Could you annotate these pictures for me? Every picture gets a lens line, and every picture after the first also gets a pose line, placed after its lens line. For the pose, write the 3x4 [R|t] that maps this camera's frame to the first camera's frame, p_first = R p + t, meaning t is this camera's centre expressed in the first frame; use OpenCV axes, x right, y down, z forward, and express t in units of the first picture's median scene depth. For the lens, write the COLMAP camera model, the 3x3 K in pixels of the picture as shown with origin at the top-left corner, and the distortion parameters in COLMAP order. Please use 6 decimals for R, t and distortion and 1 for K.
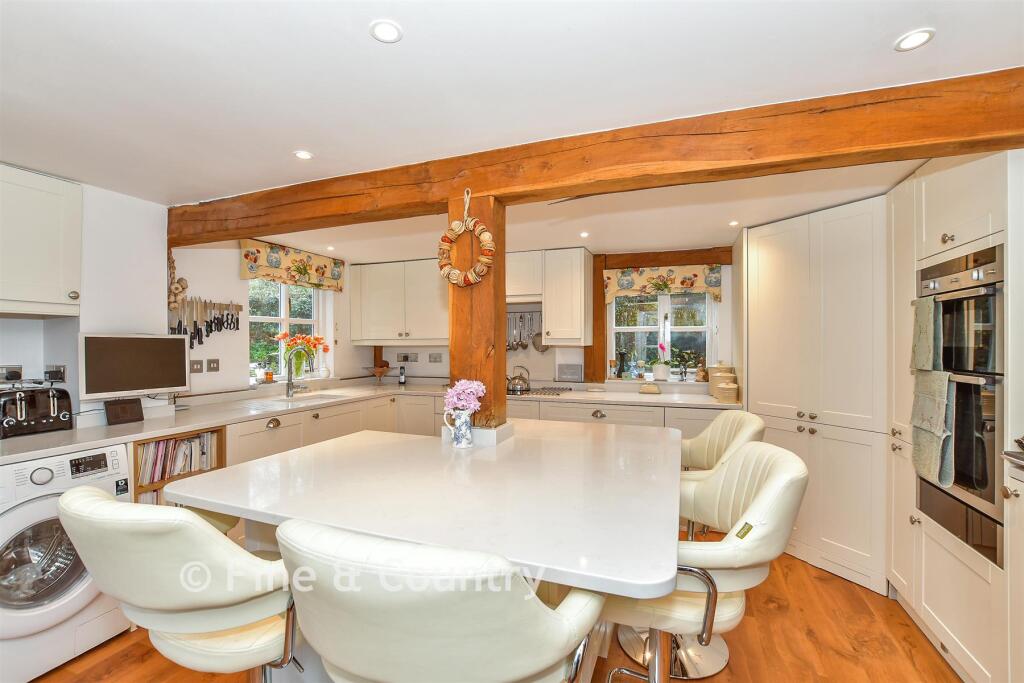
lens RADIAL K [[447.0, 0, 506.0], [0, 447.0, 340.9], [0, 0, 1]] dist [-0.034686, 0.005890]
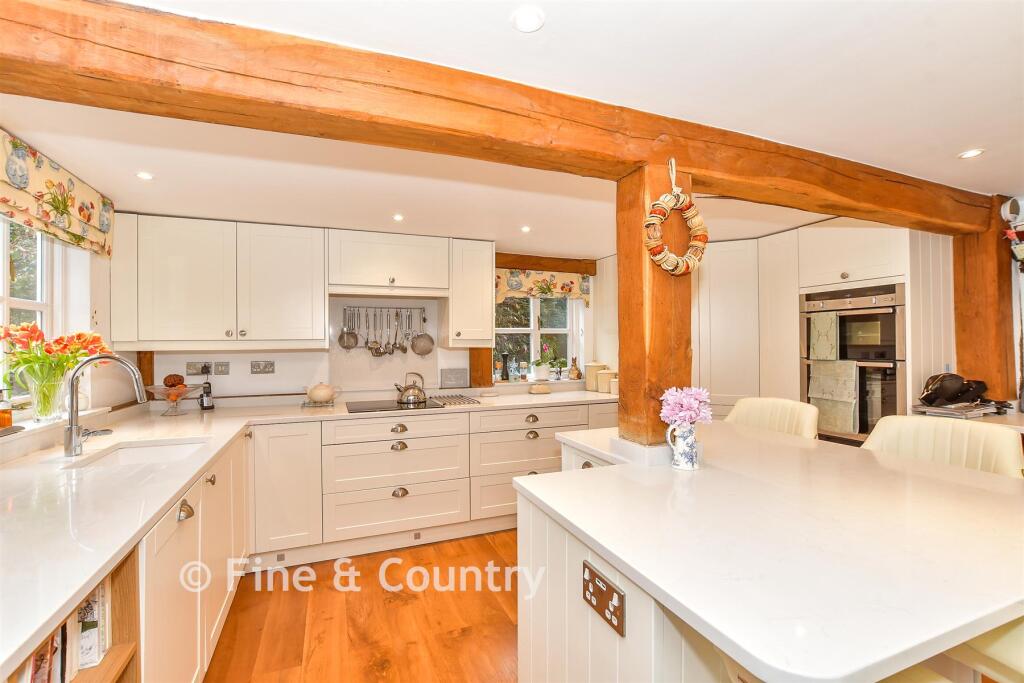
lens RADIAL K [[447.0, 0, 506.0], [0, 447.0, 340.9], [0, 0, 1]] dist [-0.034686, 0.005890]
pose [[0.738428, 0.001732, 0.674331, -0.419902], [0.003207, 0.999976, -0.006080, 0.002816], [-0.674325, 0.006652, 0.738405, 0.286525]]
